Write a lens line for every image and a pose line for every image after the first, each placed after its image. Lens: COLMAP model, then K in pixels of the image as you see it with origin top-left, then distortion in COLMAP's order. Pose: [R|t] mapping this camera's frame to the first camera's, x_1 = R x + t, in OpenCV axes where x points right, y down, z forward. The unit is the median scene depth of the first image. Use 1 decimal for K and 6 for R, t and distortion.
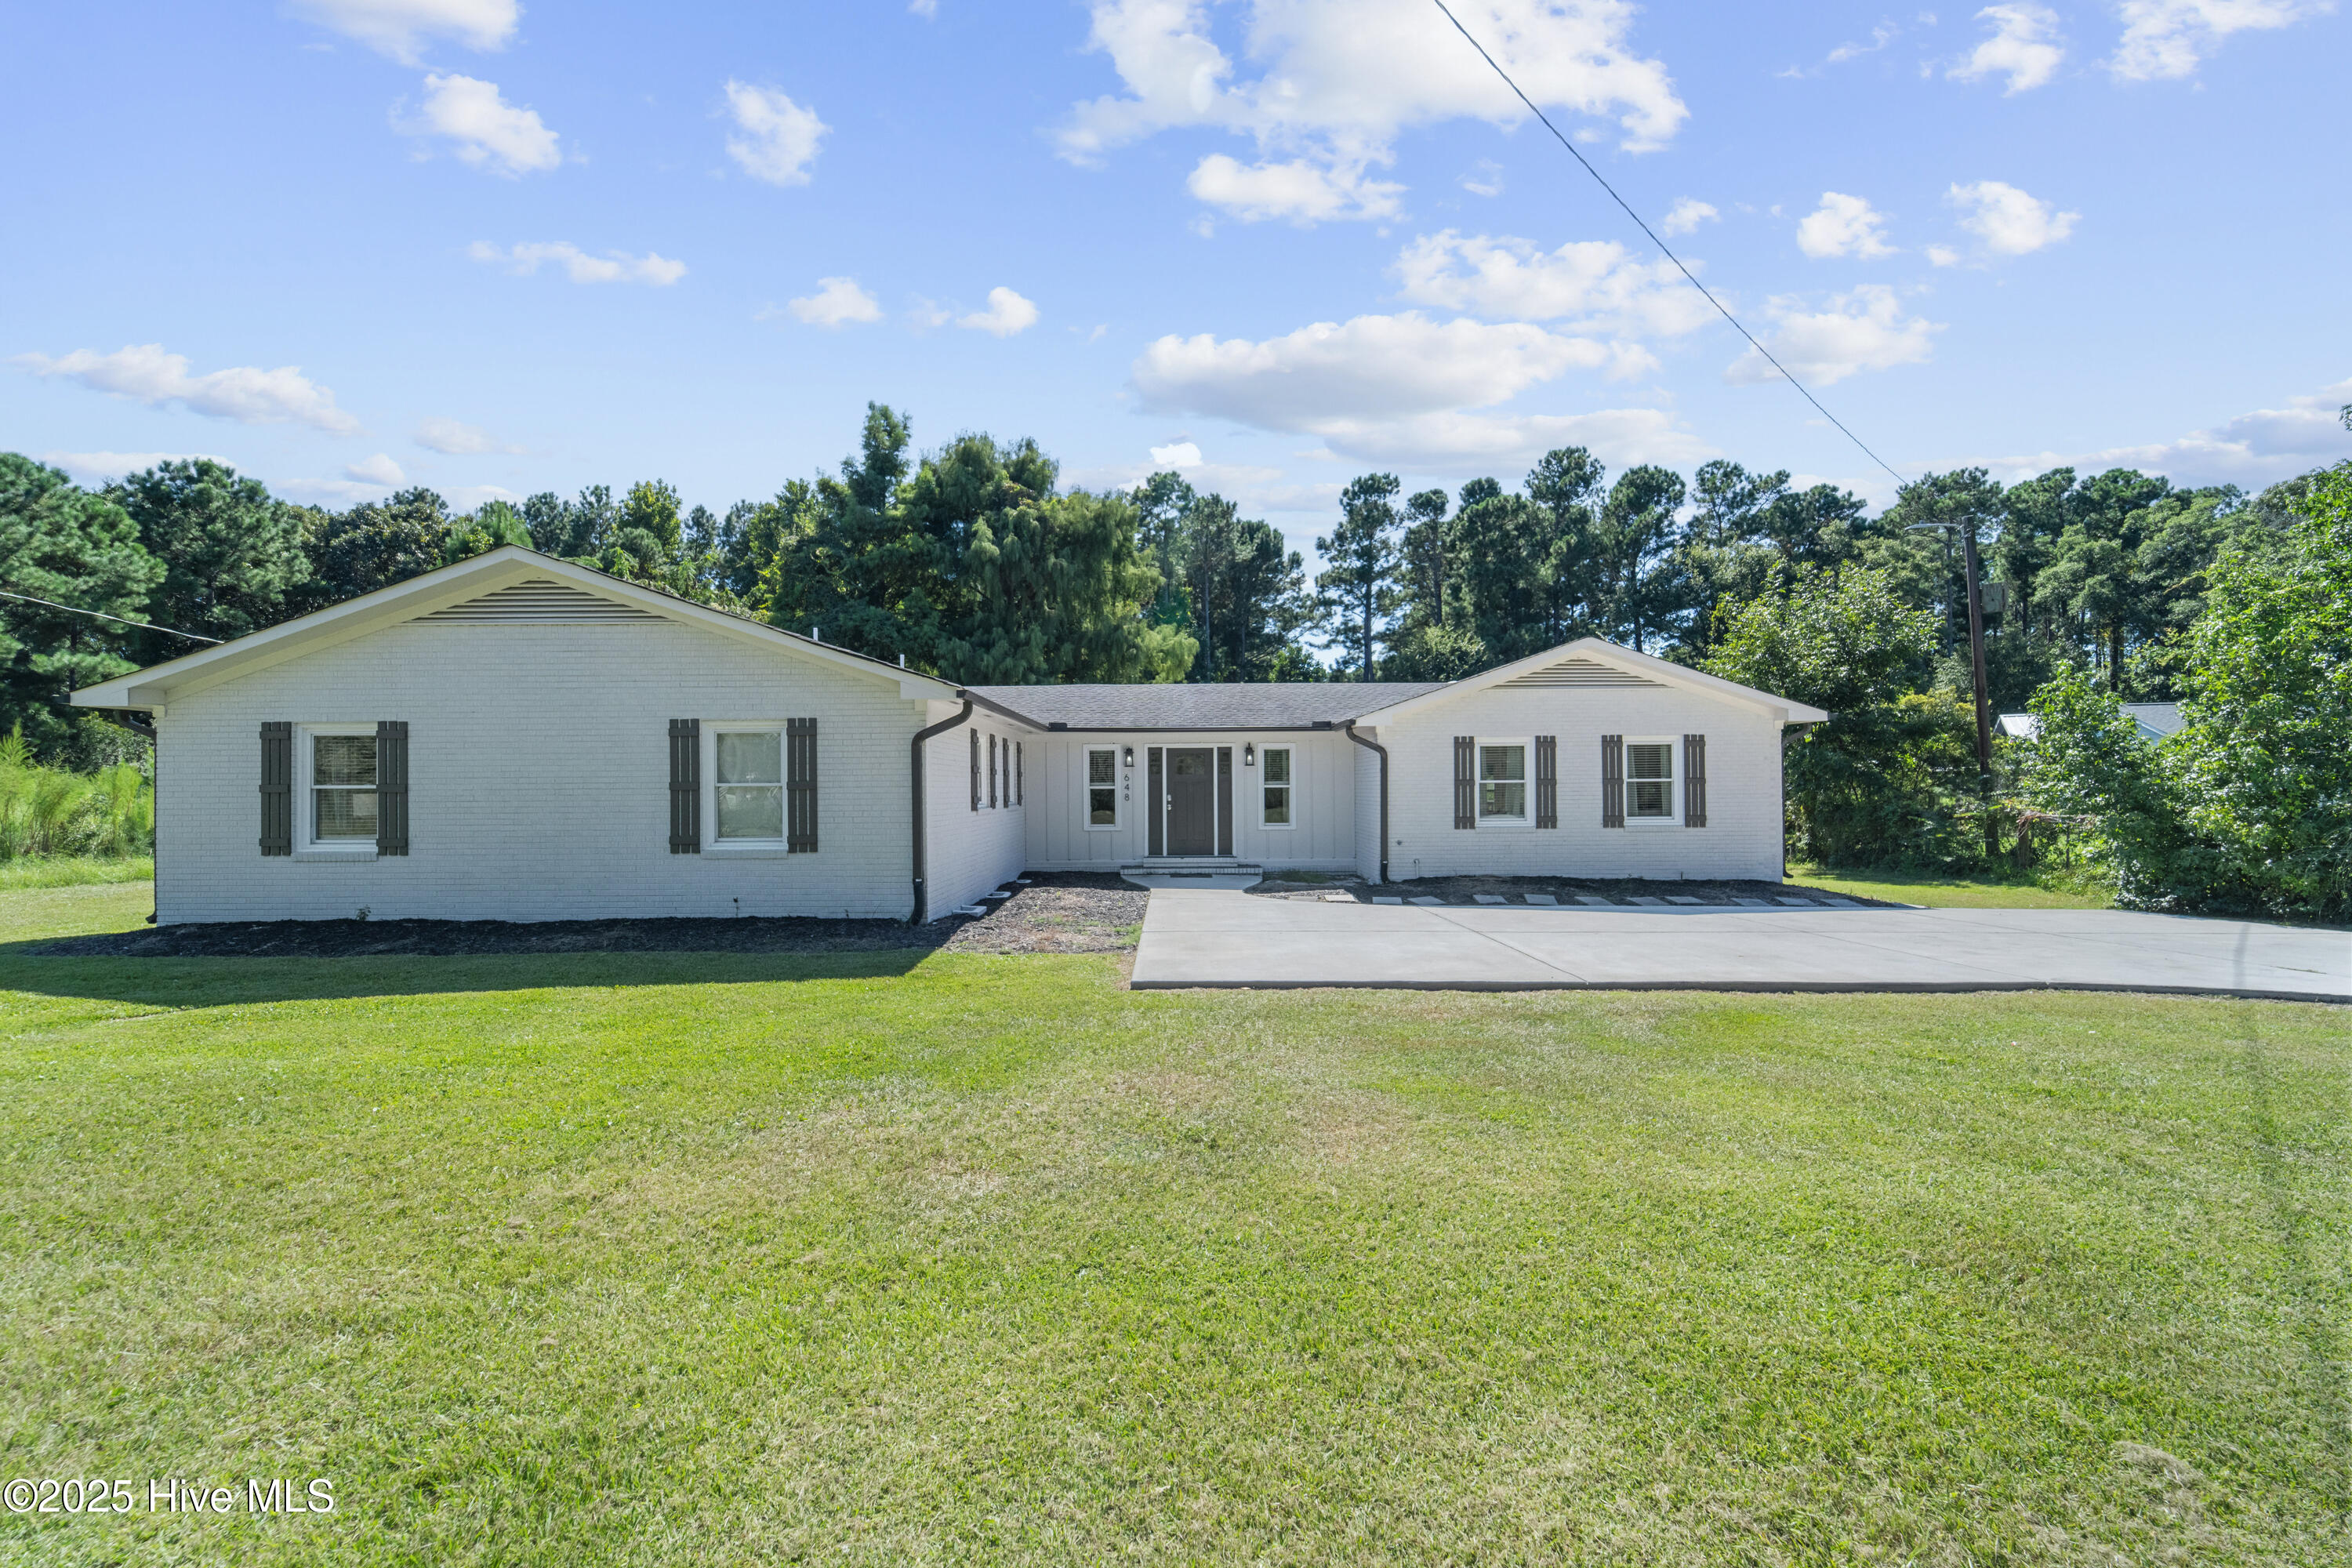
lens RADIAL K [[945.1, 0, 1162.5], [0, 945.1, 787.1], [0, 0, 1]] dist [0.000171, -0.000615]
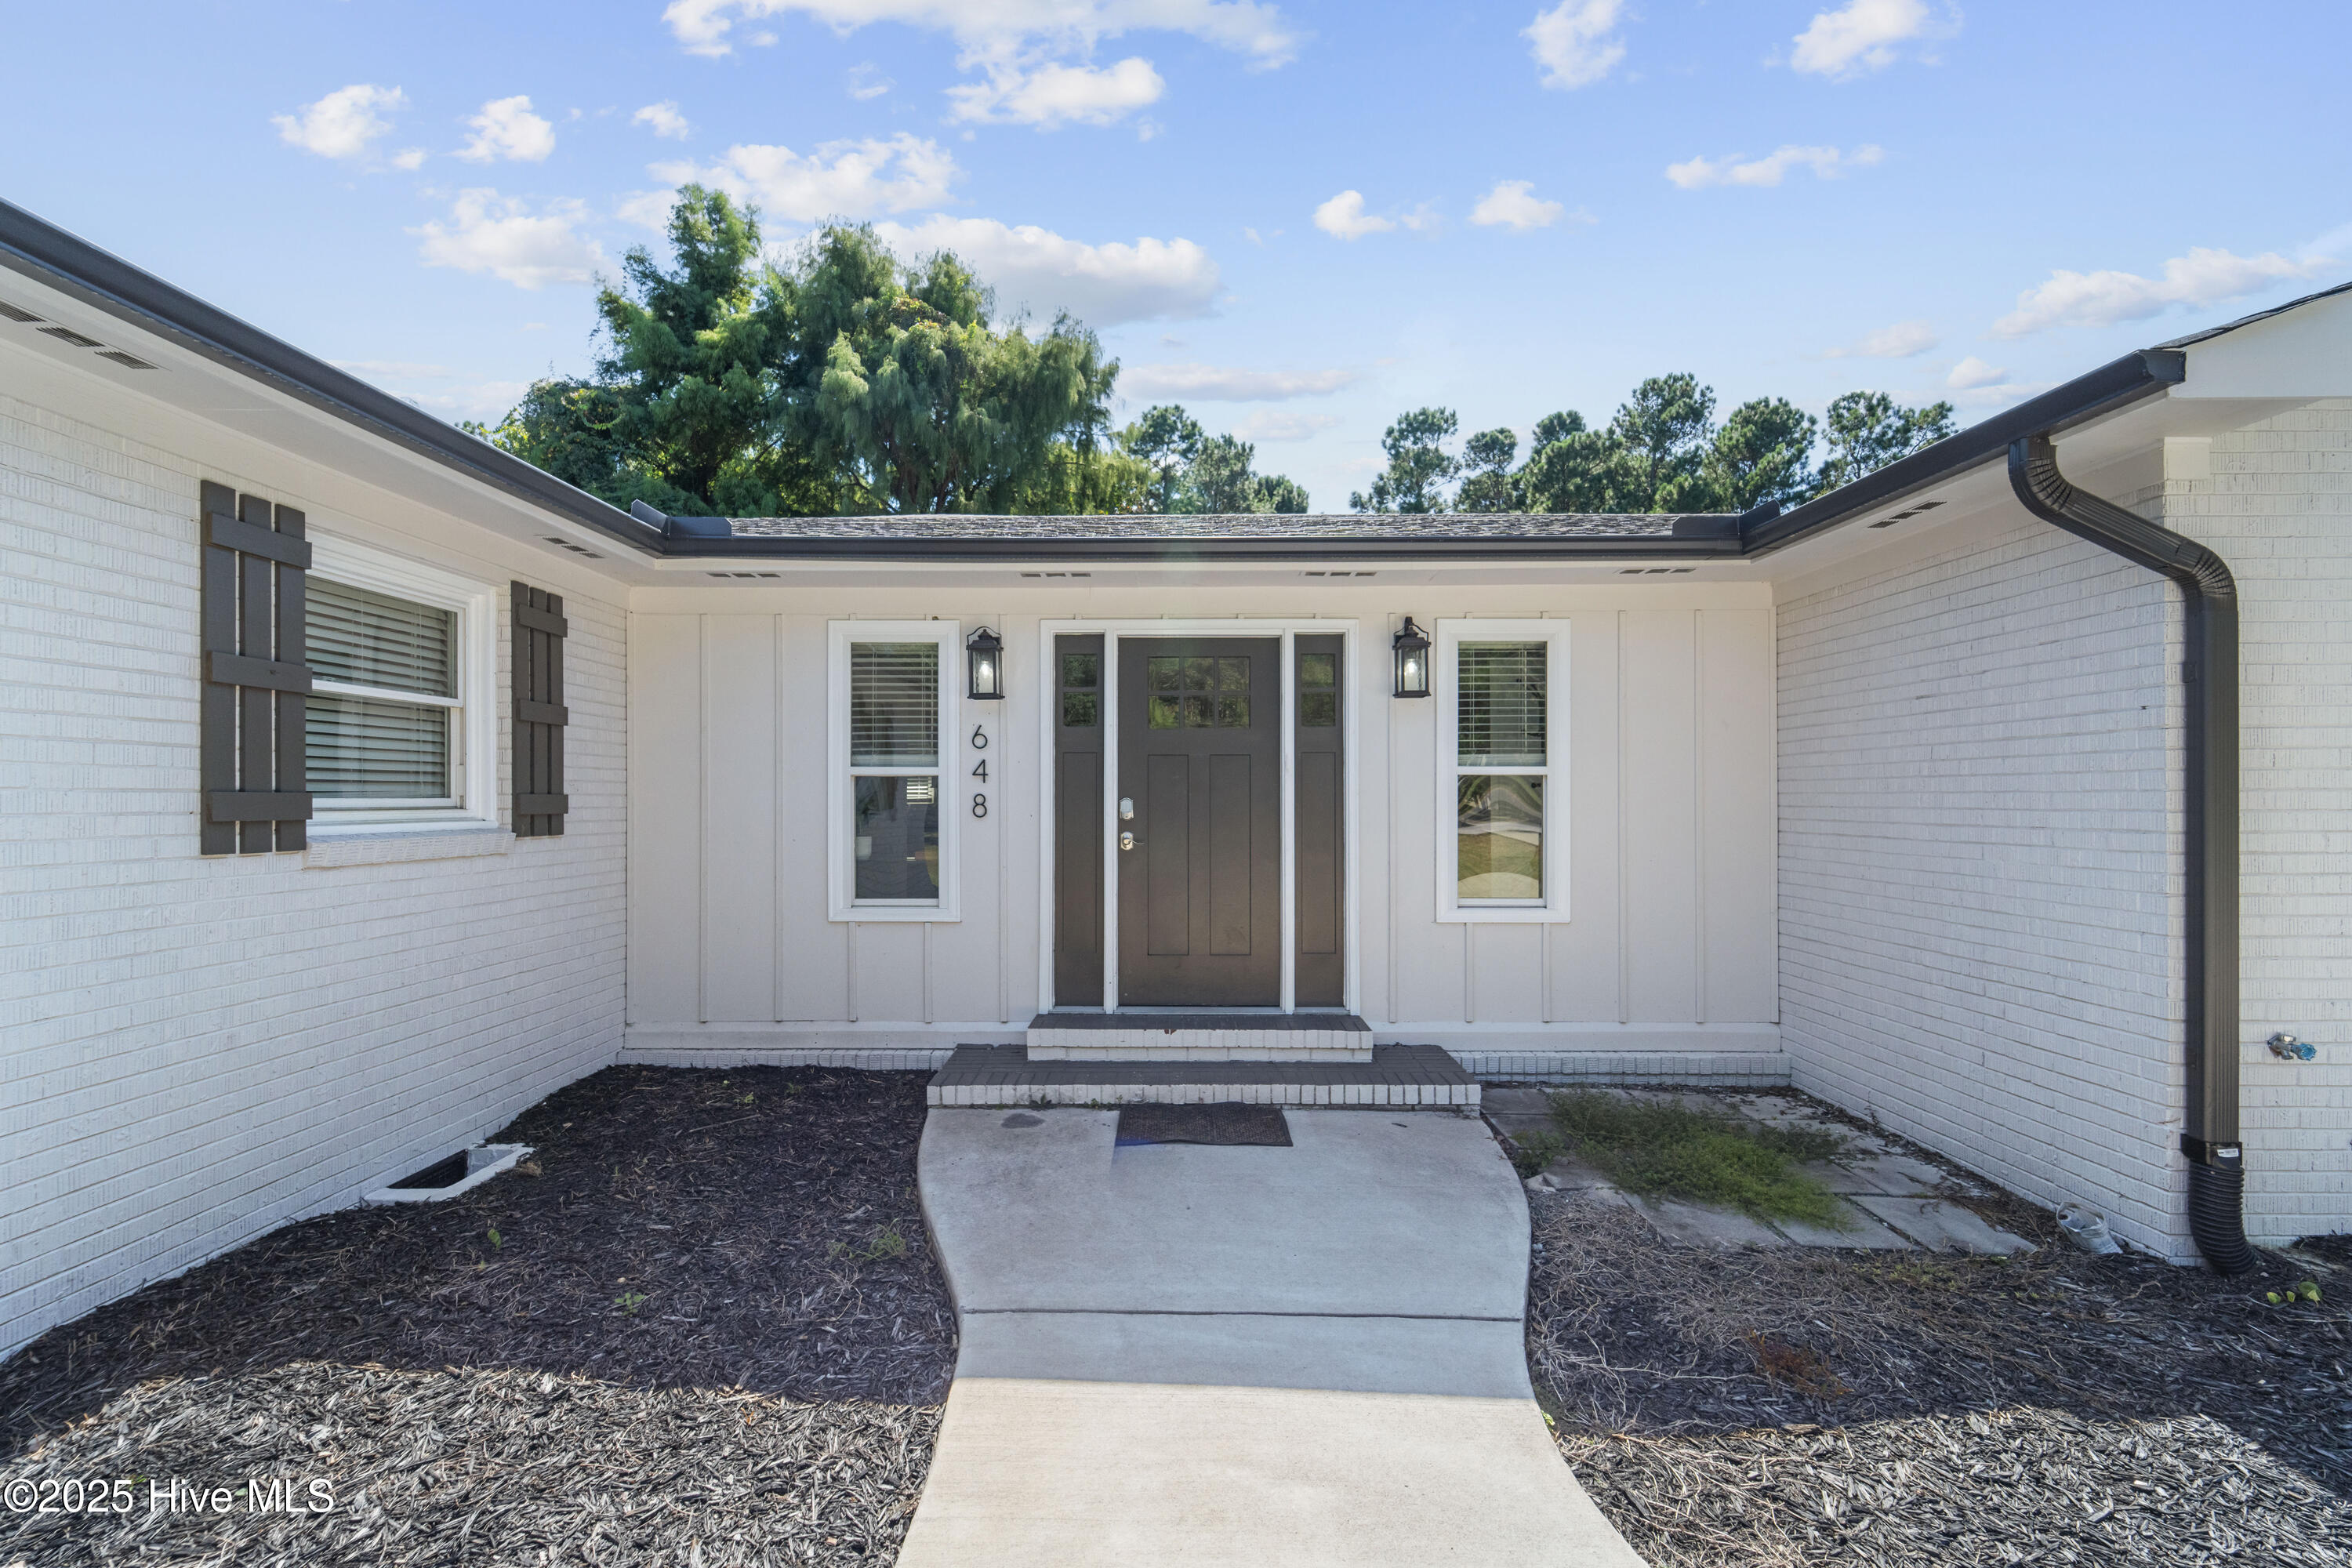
lens RADIAL K [[948.9, 0, 1166.3], [0, 948.9, 792.1], [0, 0, 1]] dist [0.000527, -0.000802]
pose [[0.999988, 0.004851, 0.000124, 0.005498], [-0.004850, 0.999950, -0.008699, 0.002468], [-0.000166, 0.008698, 0.999962, 0.204498]]
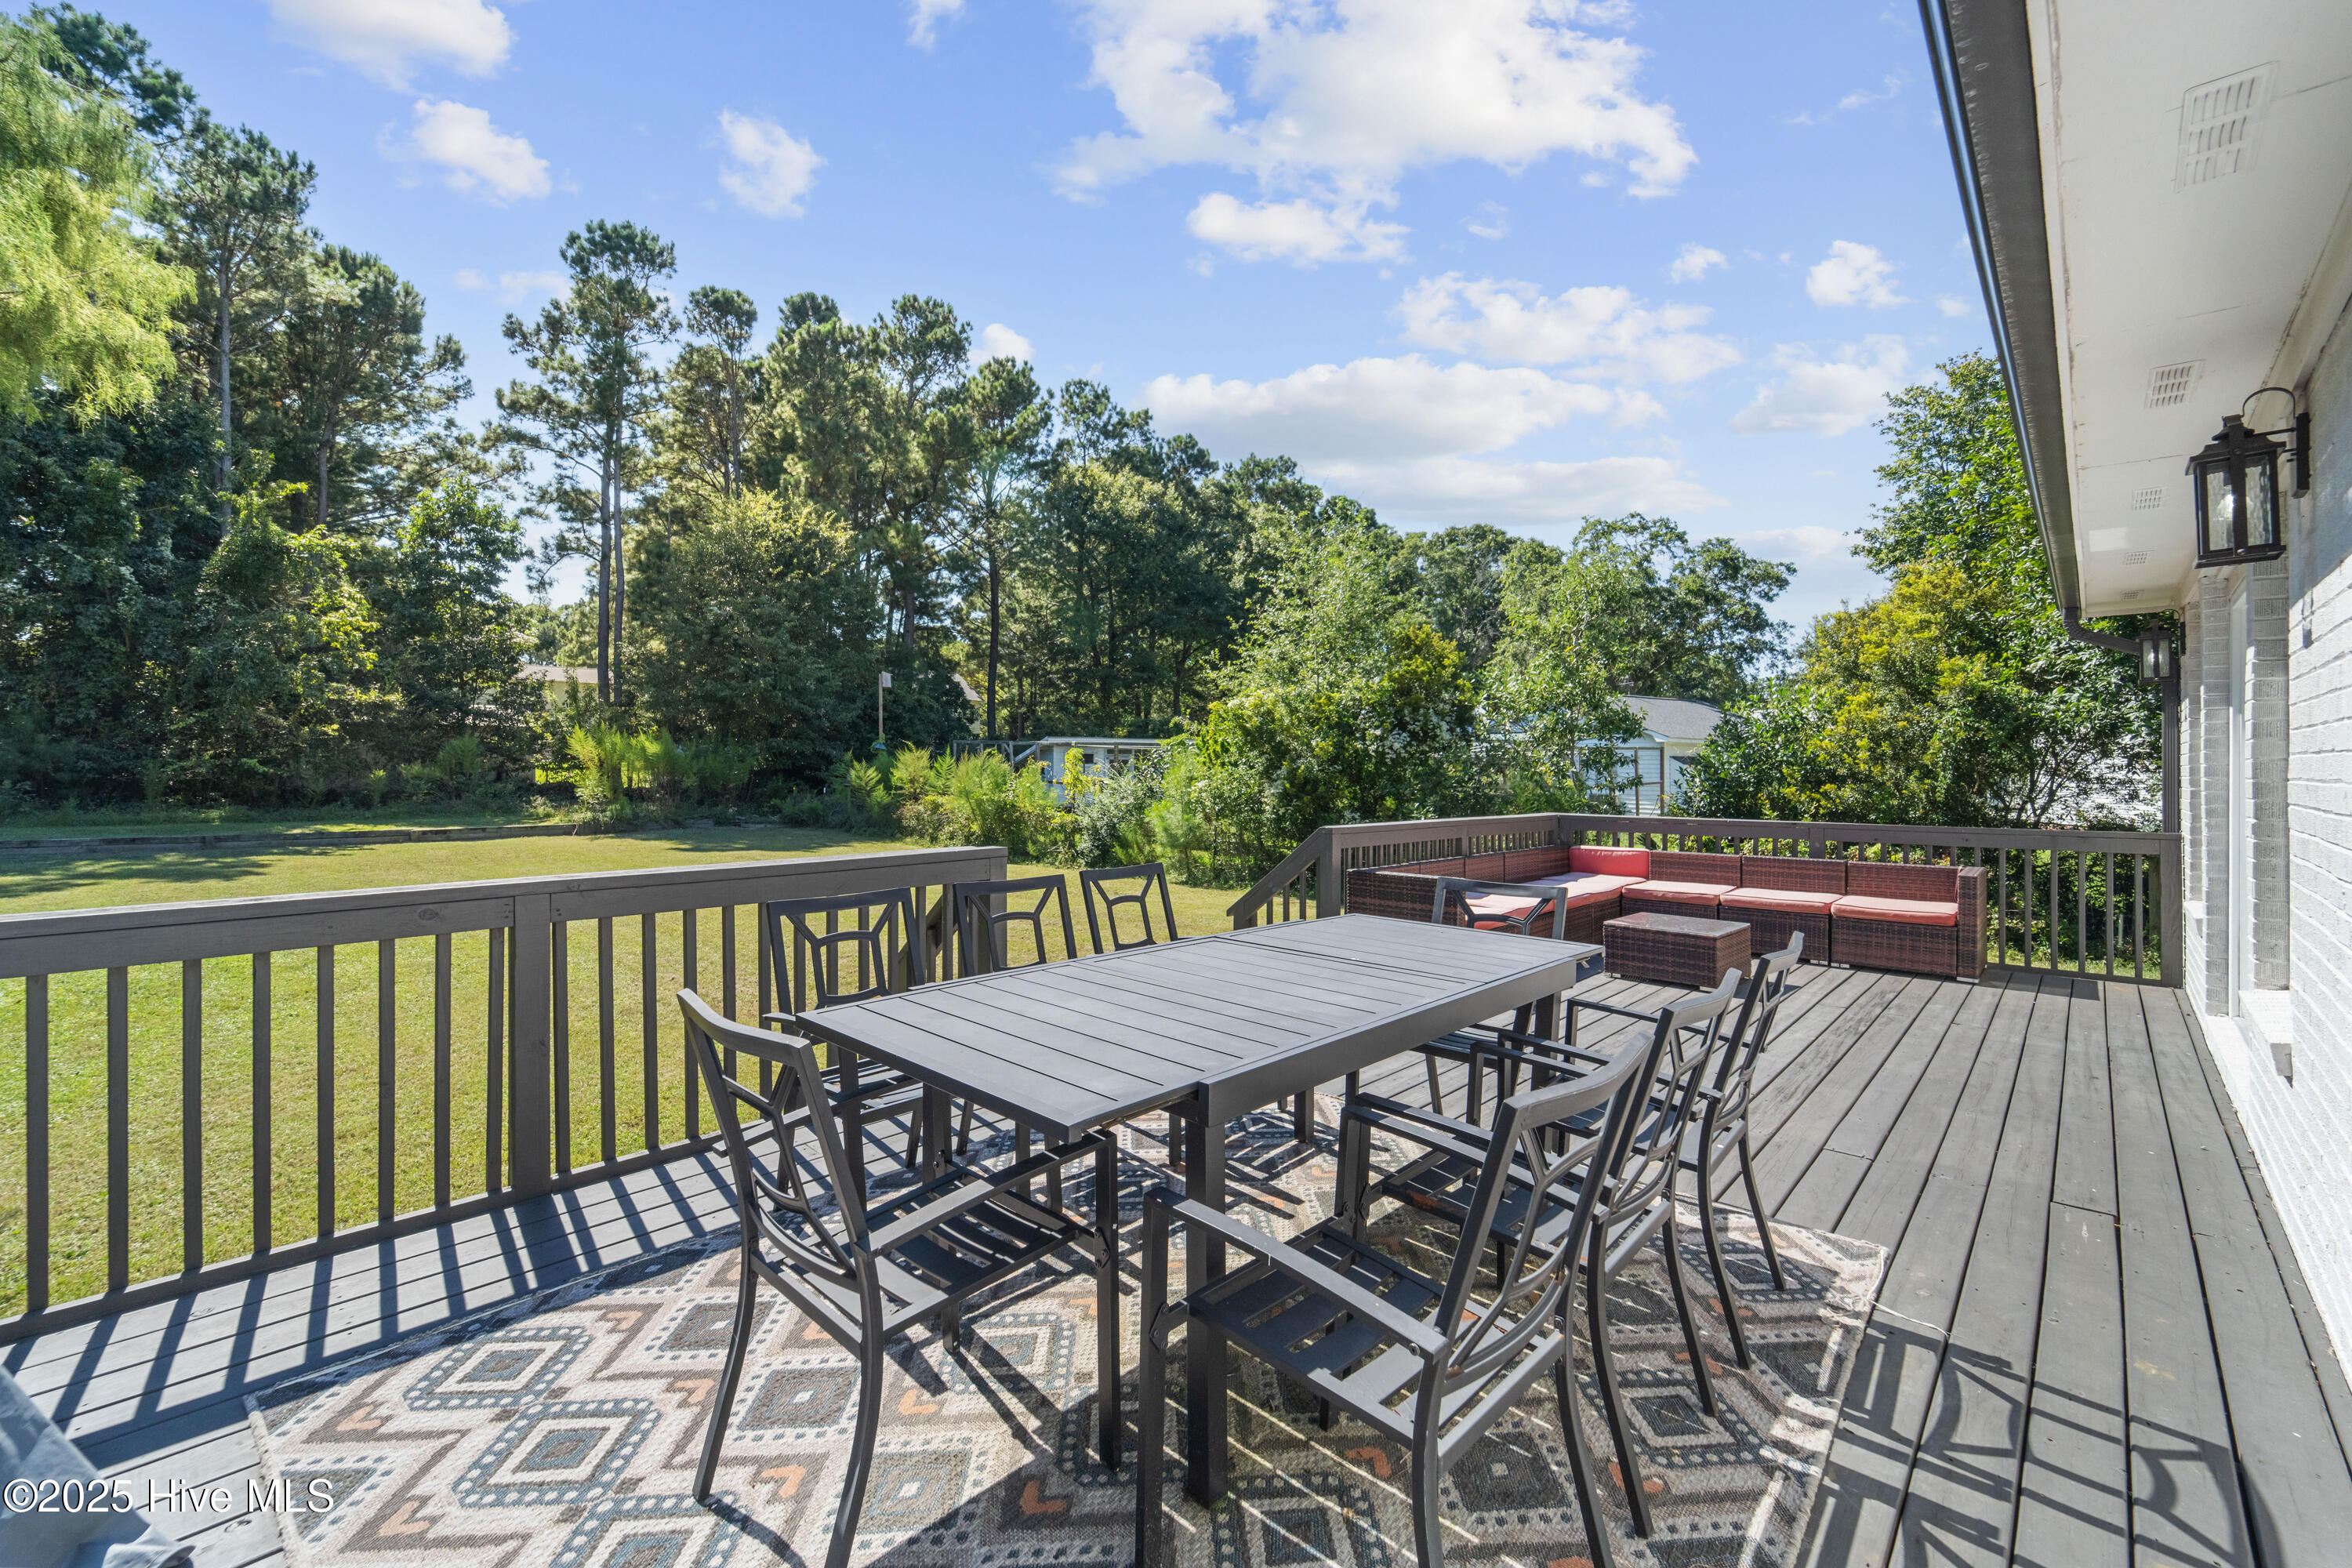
lens RADIAL K [[975.8, 0, 1176.0], [0, 975.8, 784.0], [0, 0, 1]] dist [-0.004025, -0.000739]
pose [[0.679480, 0.001771, 0.733691, 0.014974], [-0.007492, 0.999962, 0.004524, 0.006047], [-0.733655, -0.008570, 0.679468, 0.362610]]
